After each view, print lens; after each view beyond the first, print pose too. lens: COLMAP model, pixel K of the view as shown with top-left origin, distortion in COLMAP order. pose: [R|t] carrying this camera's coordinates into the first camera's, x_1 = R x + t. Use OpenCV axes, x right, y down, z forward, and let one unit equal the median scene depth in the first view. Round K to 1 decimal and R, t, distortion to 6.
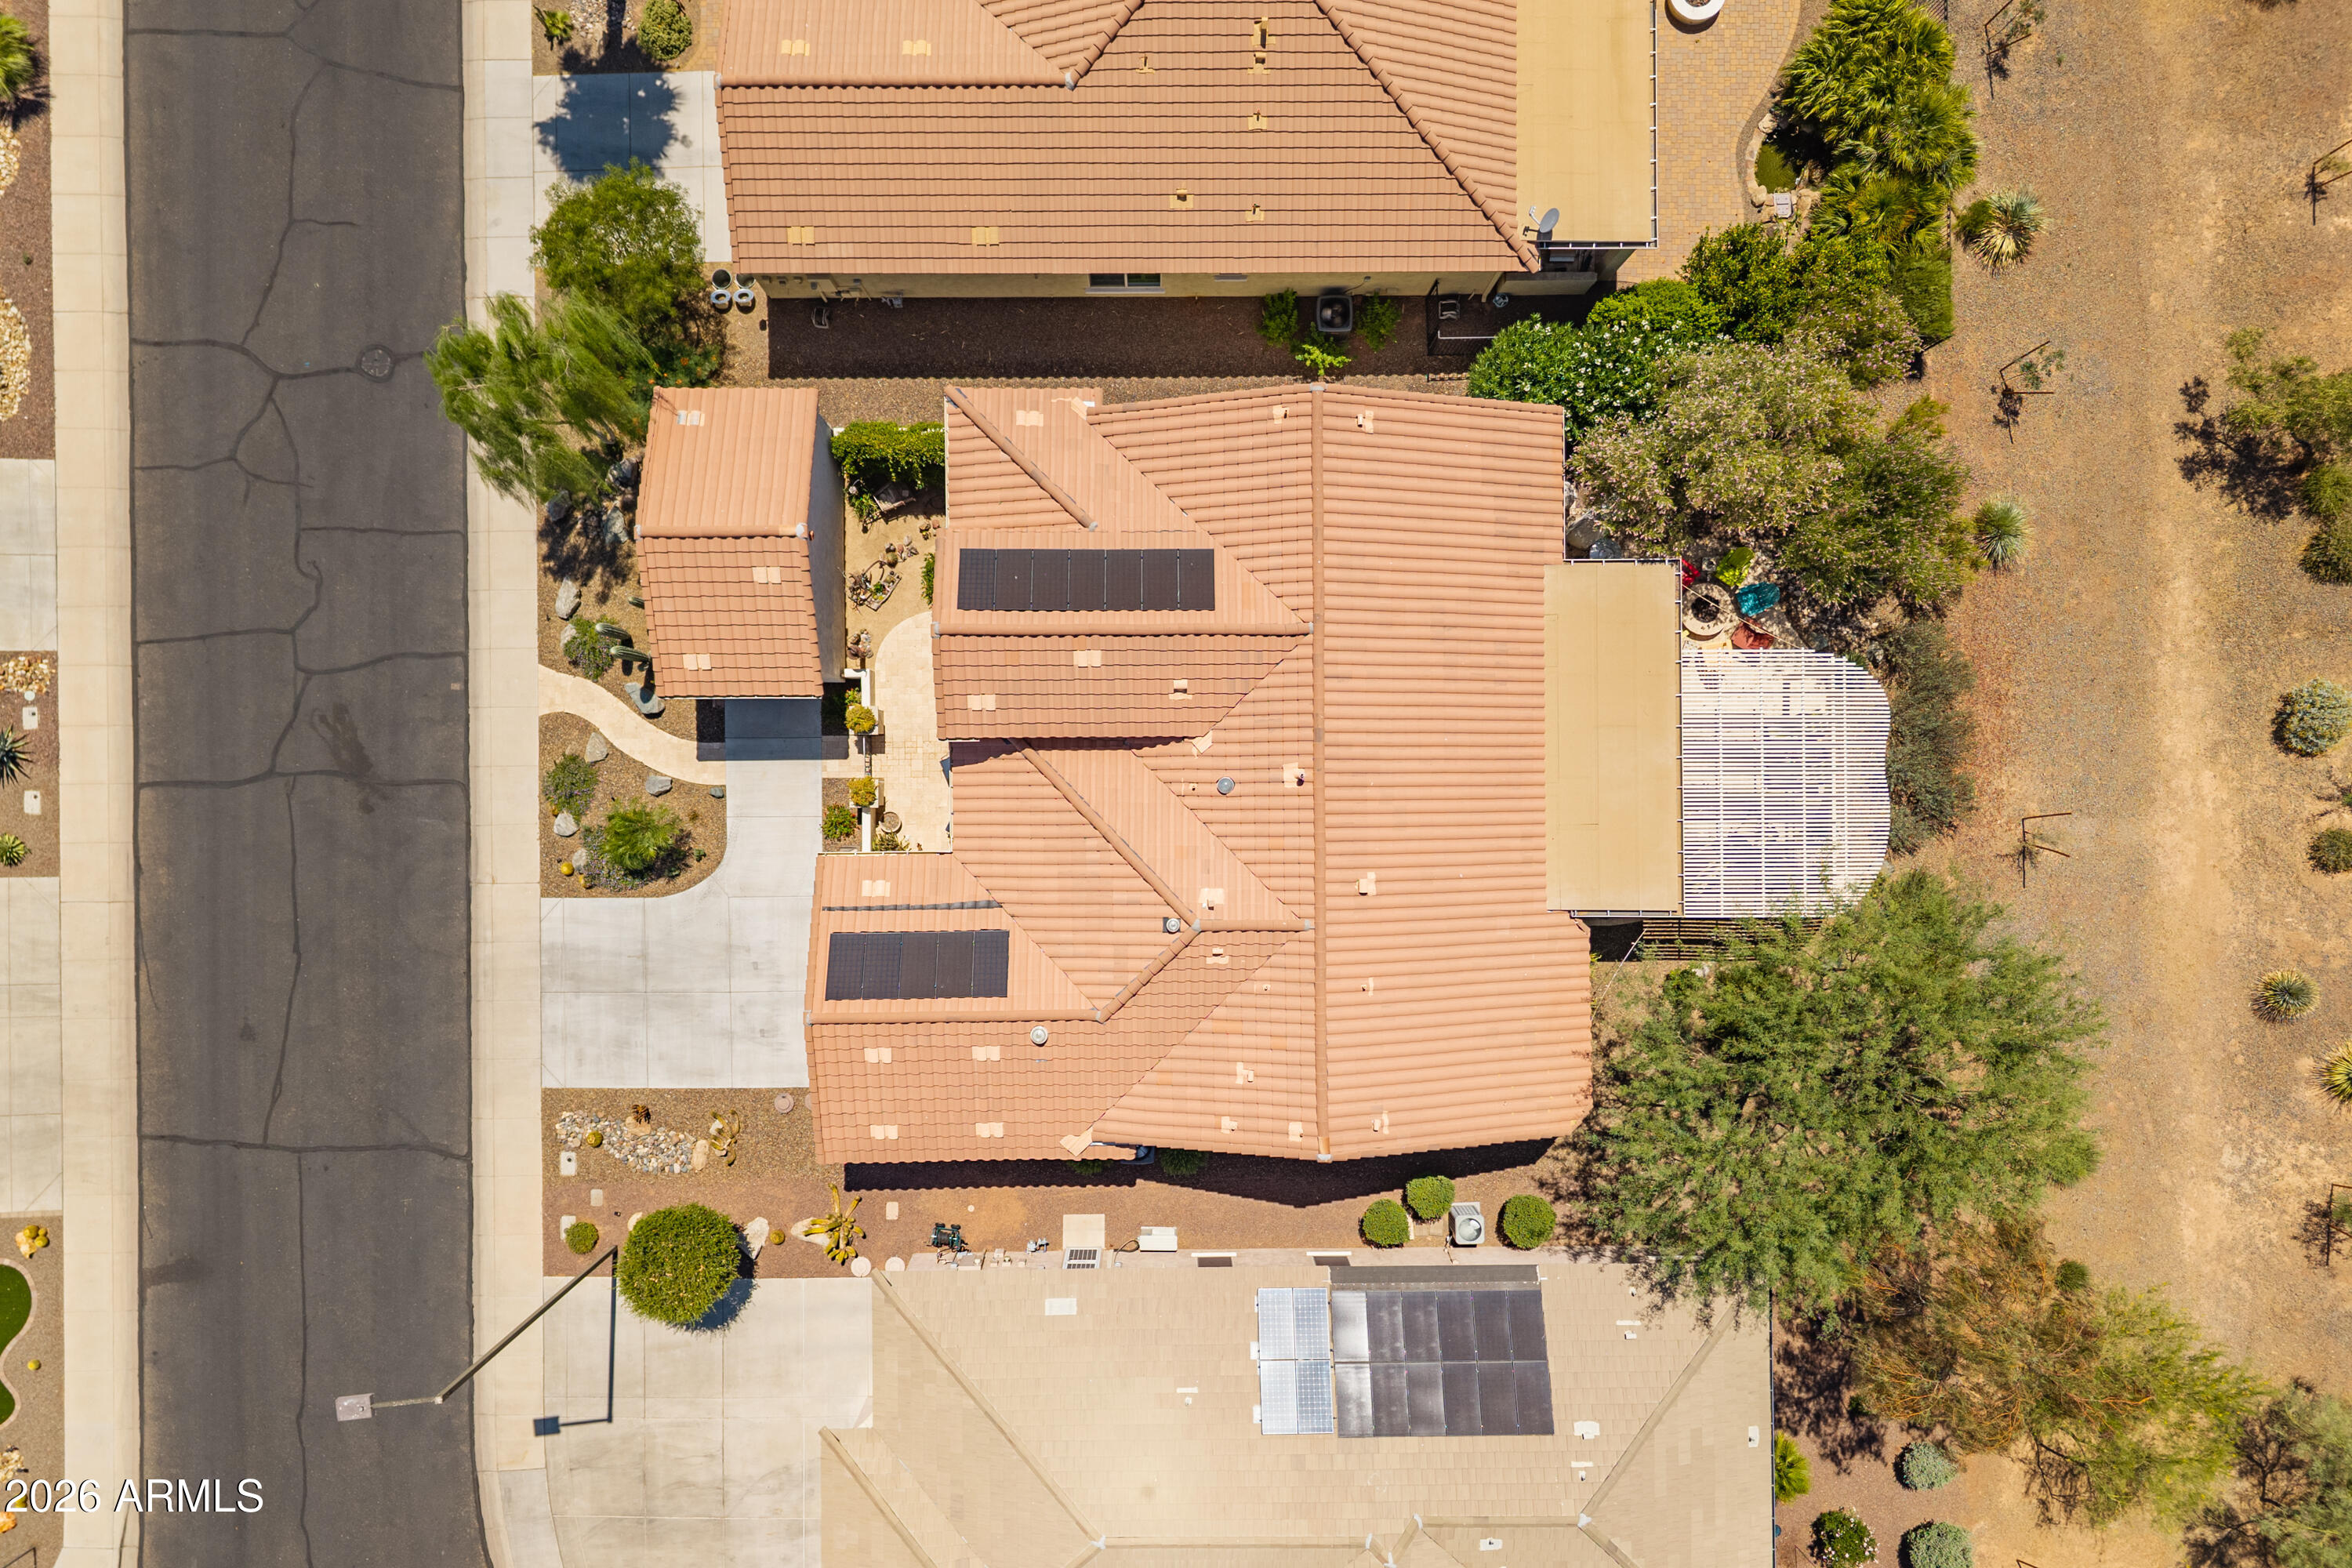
lens RADIAL K [[1575.2, 0, 1190.3], [0, 1575.2, 777.8], [0, 0, 1]] dist [0.015843, -0.012200]
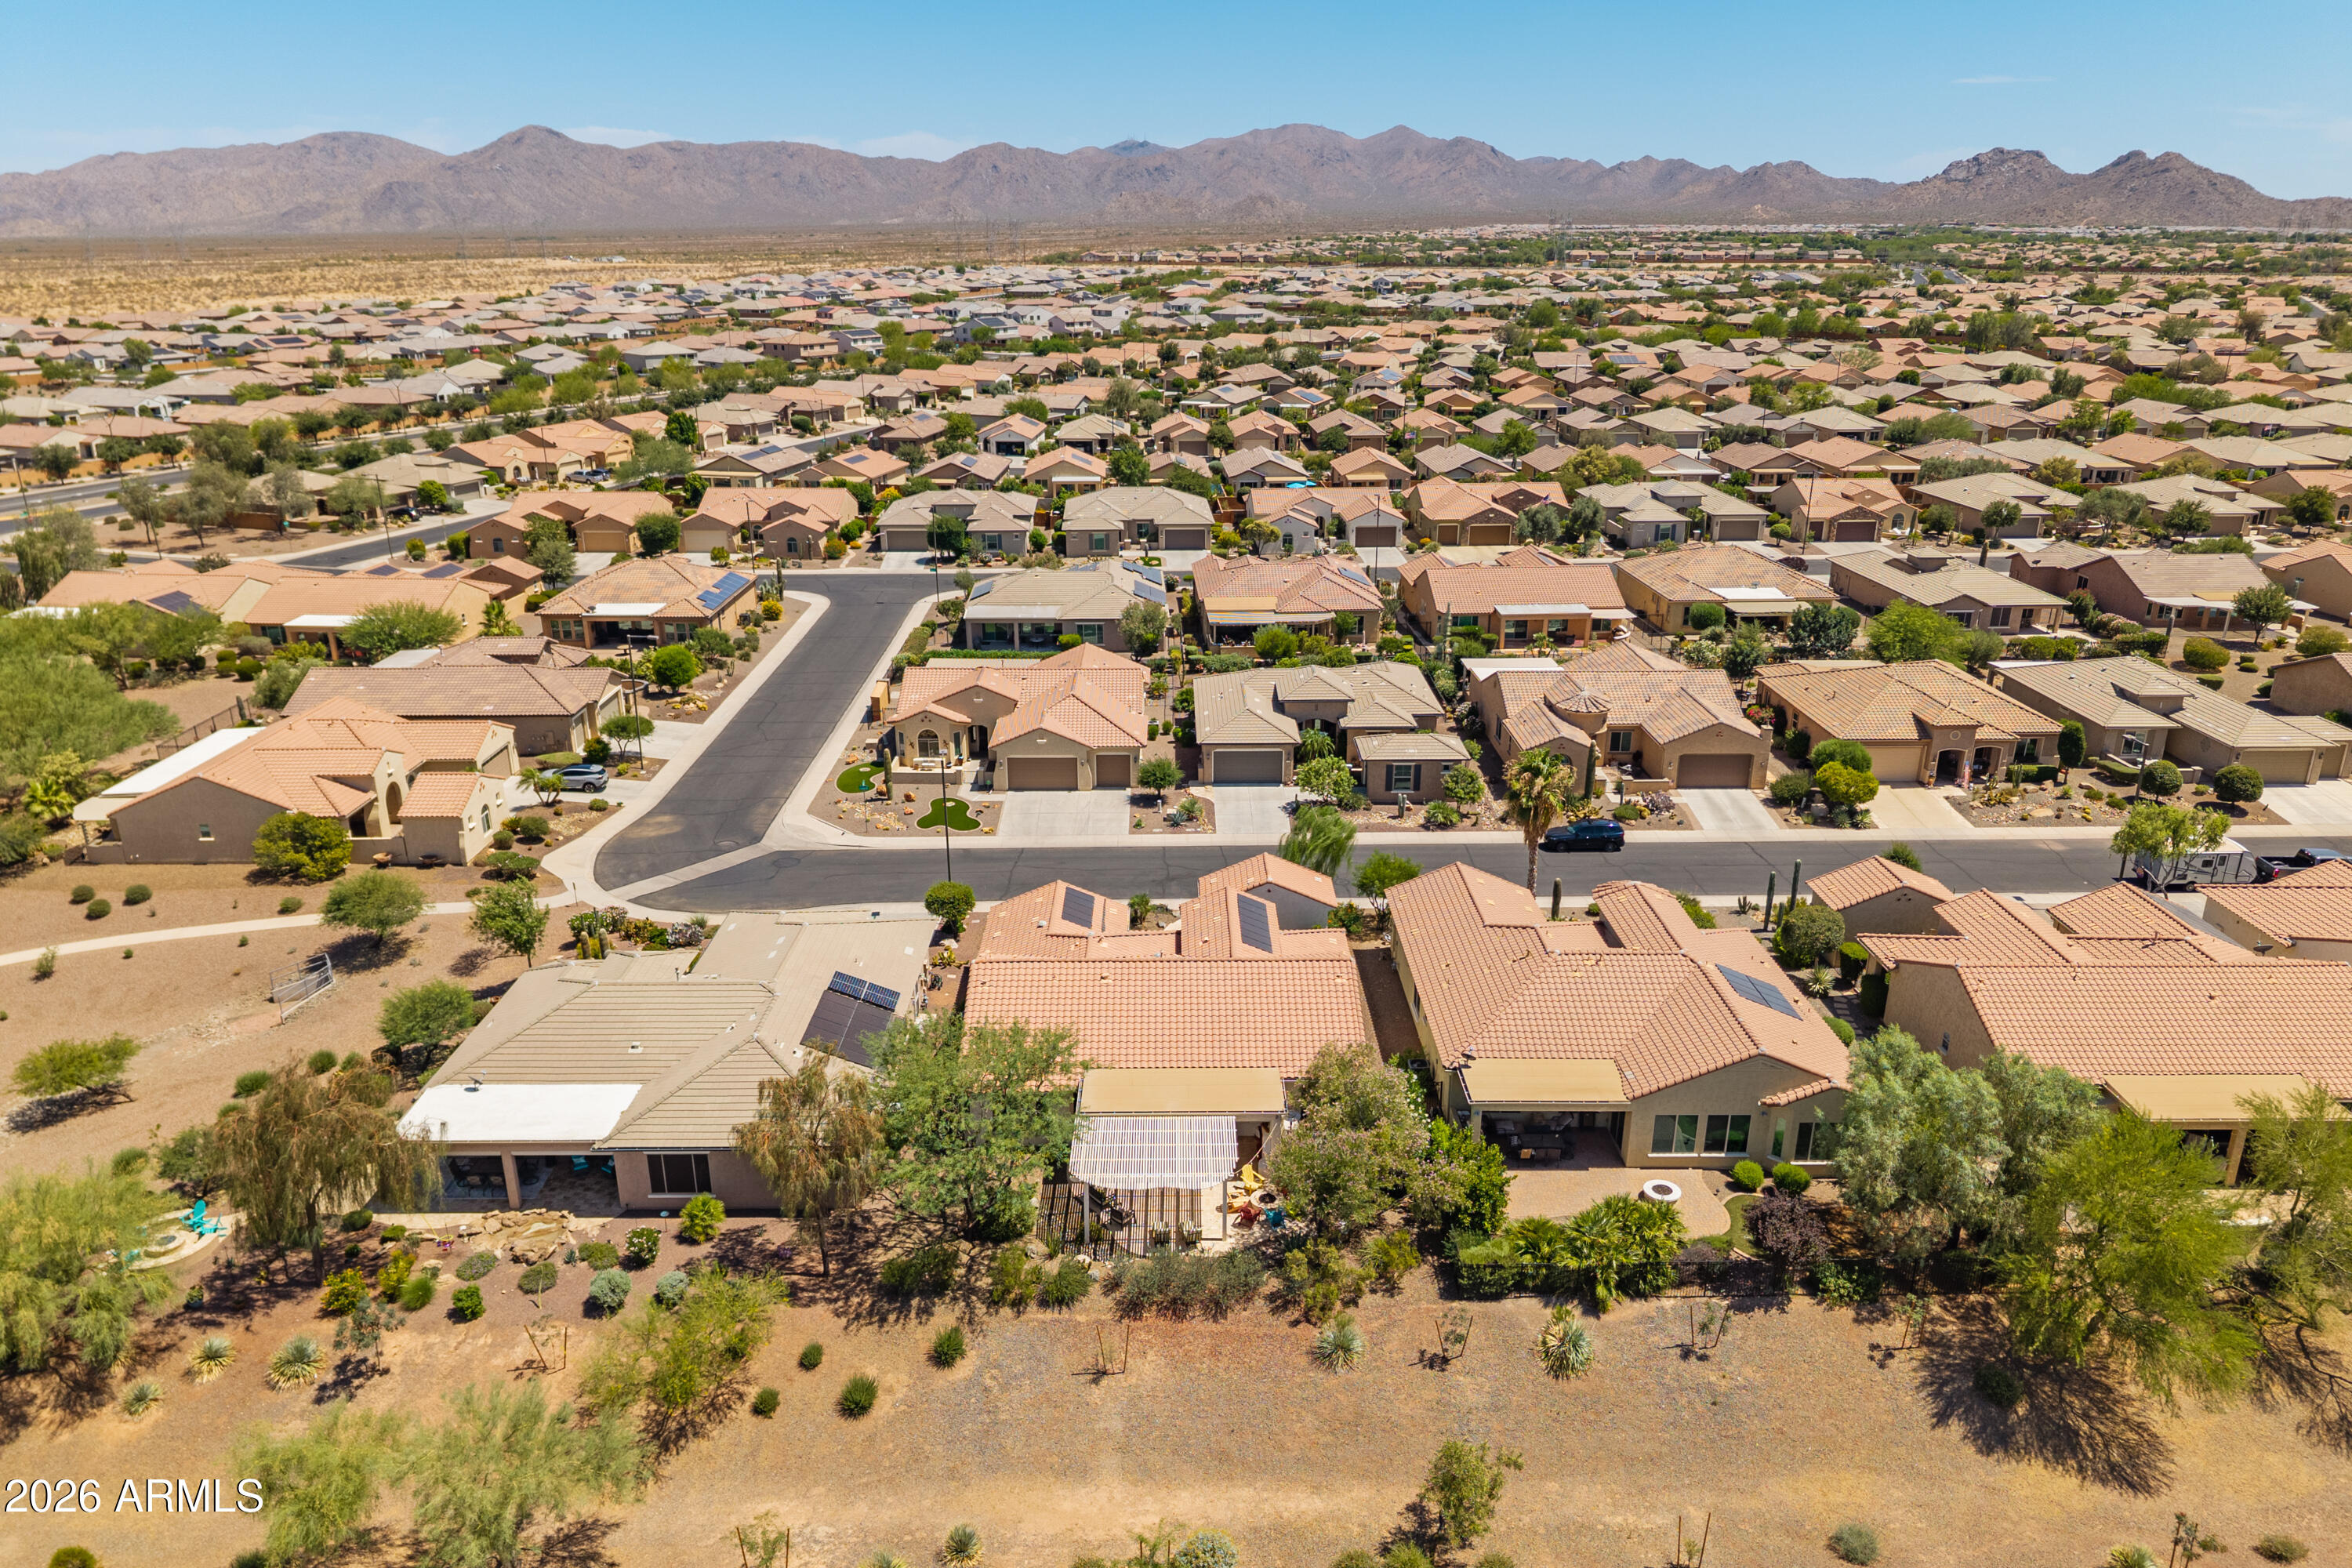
lens RADIAL K [[1575.2, 0, 1181.6], [0, 1575.2, 801.6], [0, 0, 1]] dist [0.015843, -0.012200]
pose [[0.000861, 0.324679, -0.945824, 1.655299], [-0.999998, 0.002127, -0.000181, -0.023201], [0.001953, 0.945822, 0.324681, 0.128114]]
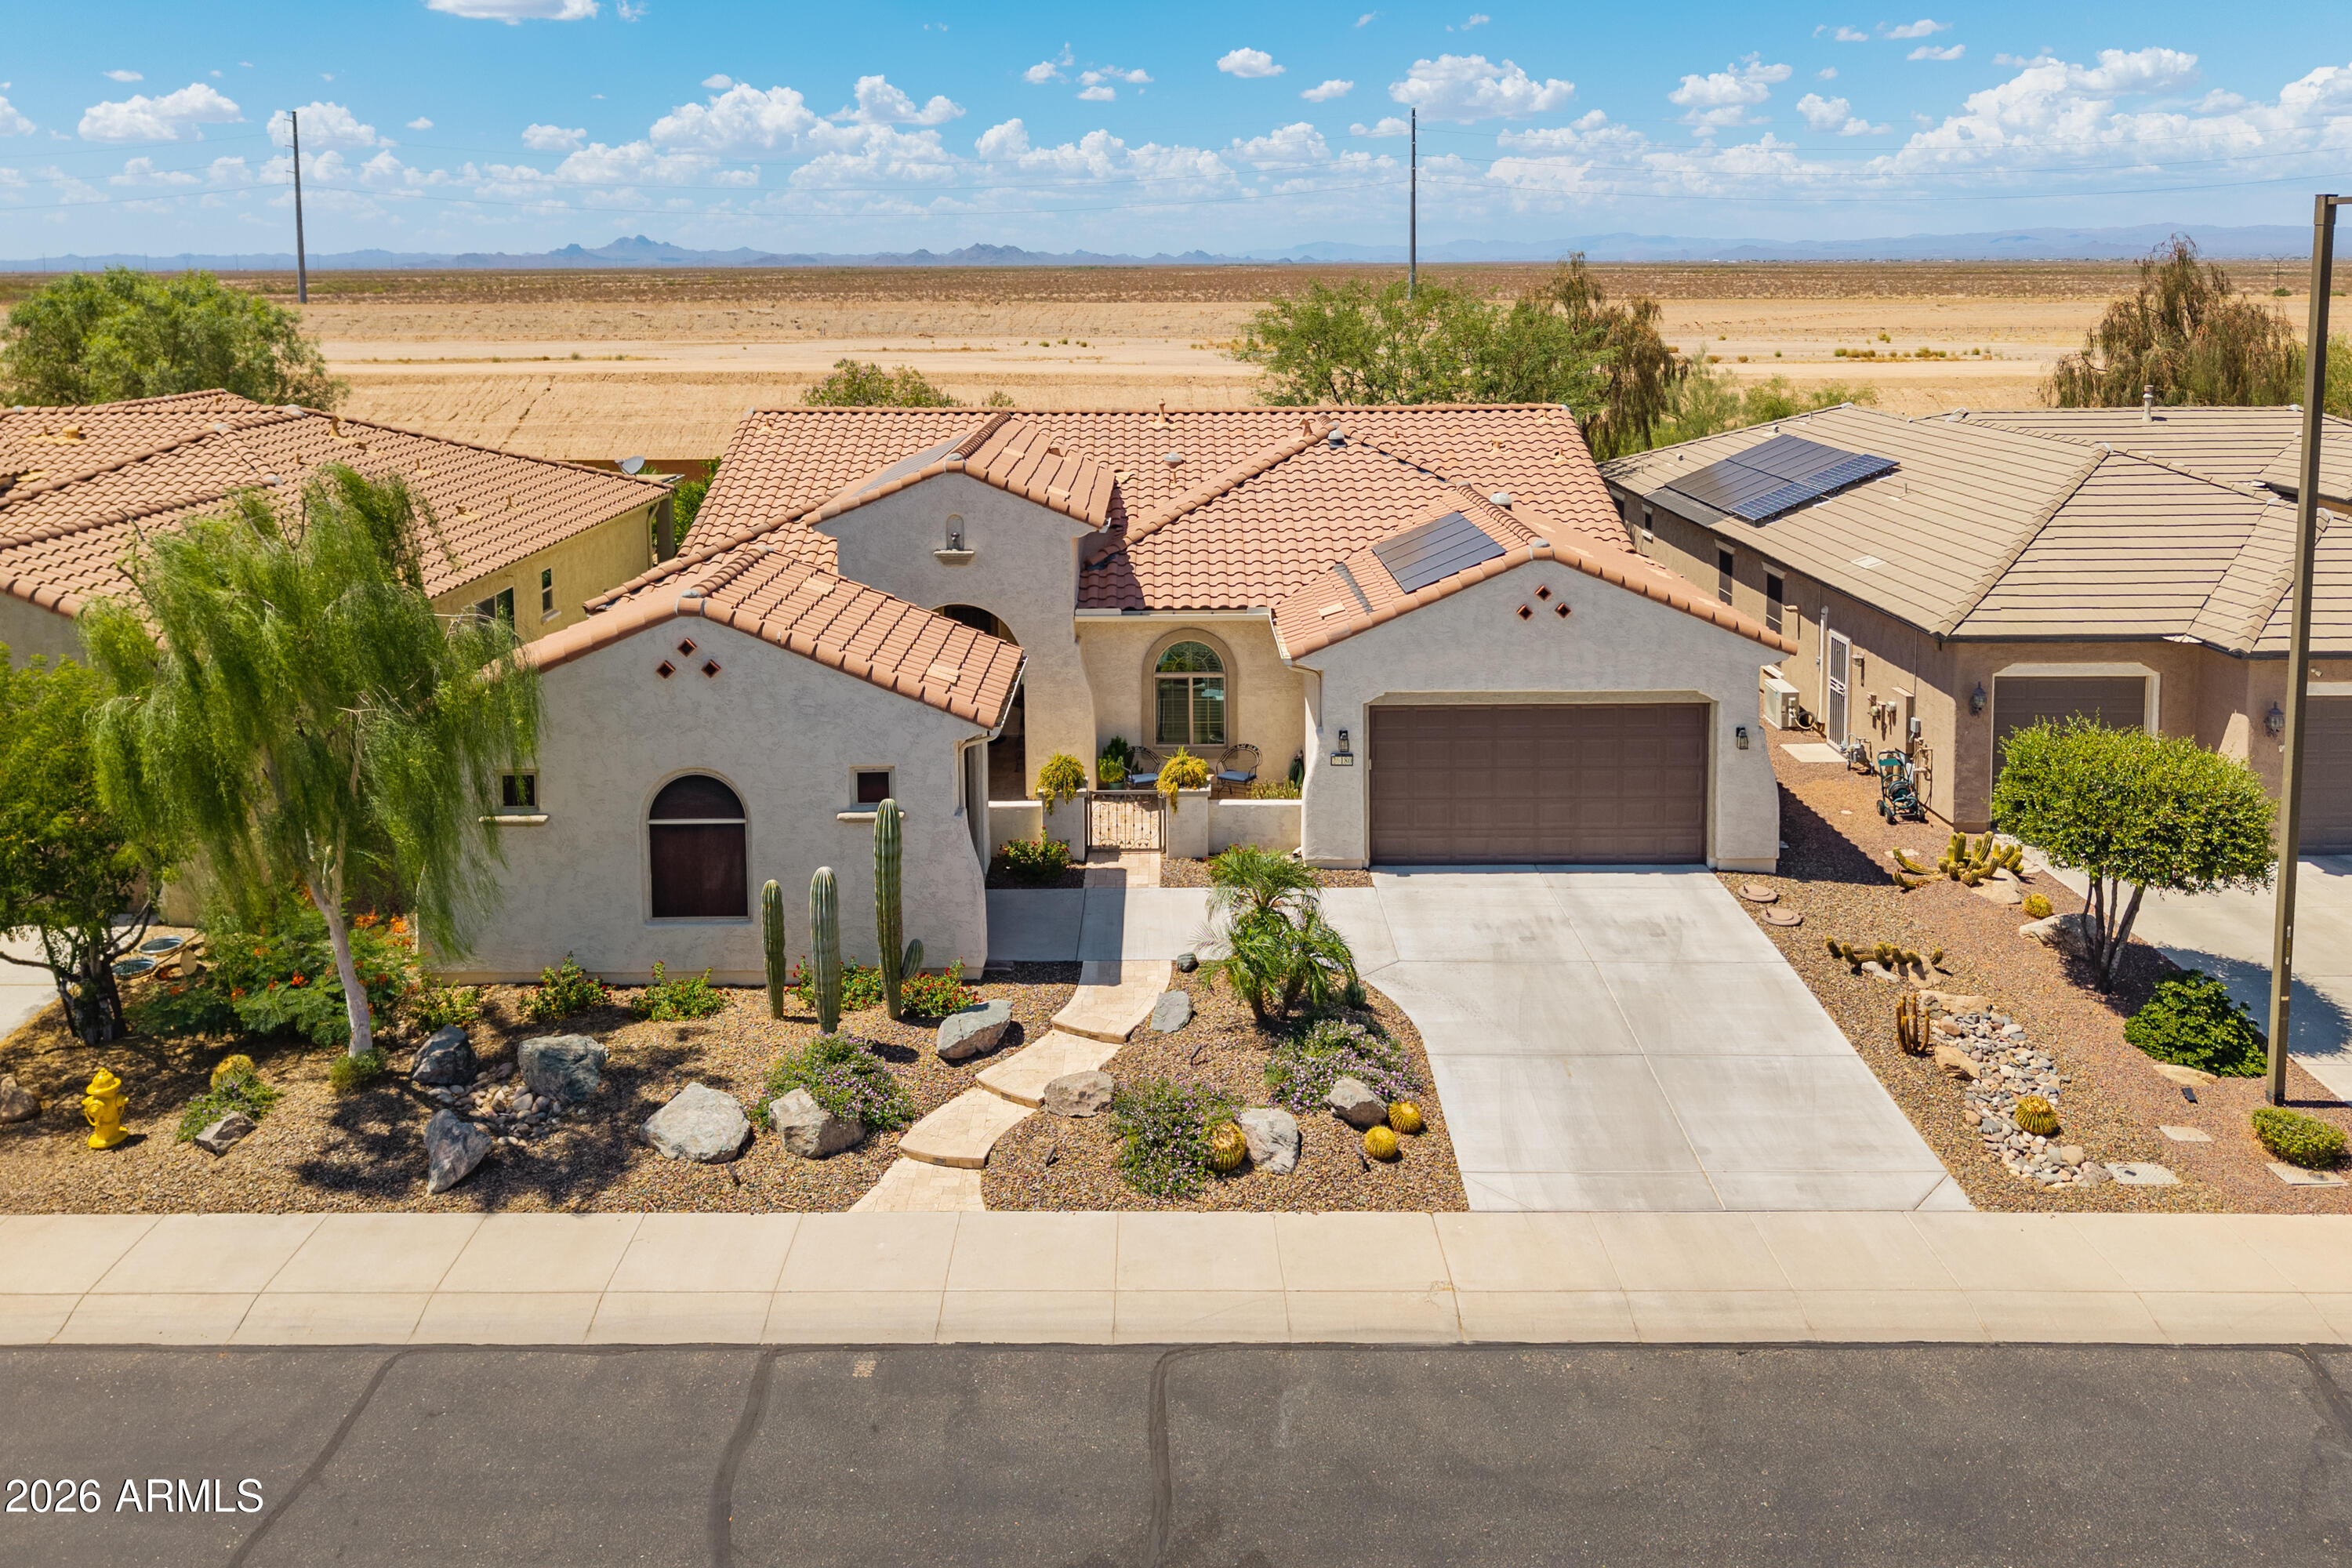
lens RADIAL K [[1683.2, 0, 1170.1], [0, 1683.2, 430.4], [0, 0, 1]] dist [-0.006577, 0.010013]
pose [[0.002612, -0.110455, 0.993878, -0.789146], [0.999996, -0.000745, -0.002711, 0.005823], [0.001040, 0.993881, 0.110452, 0.773747]]
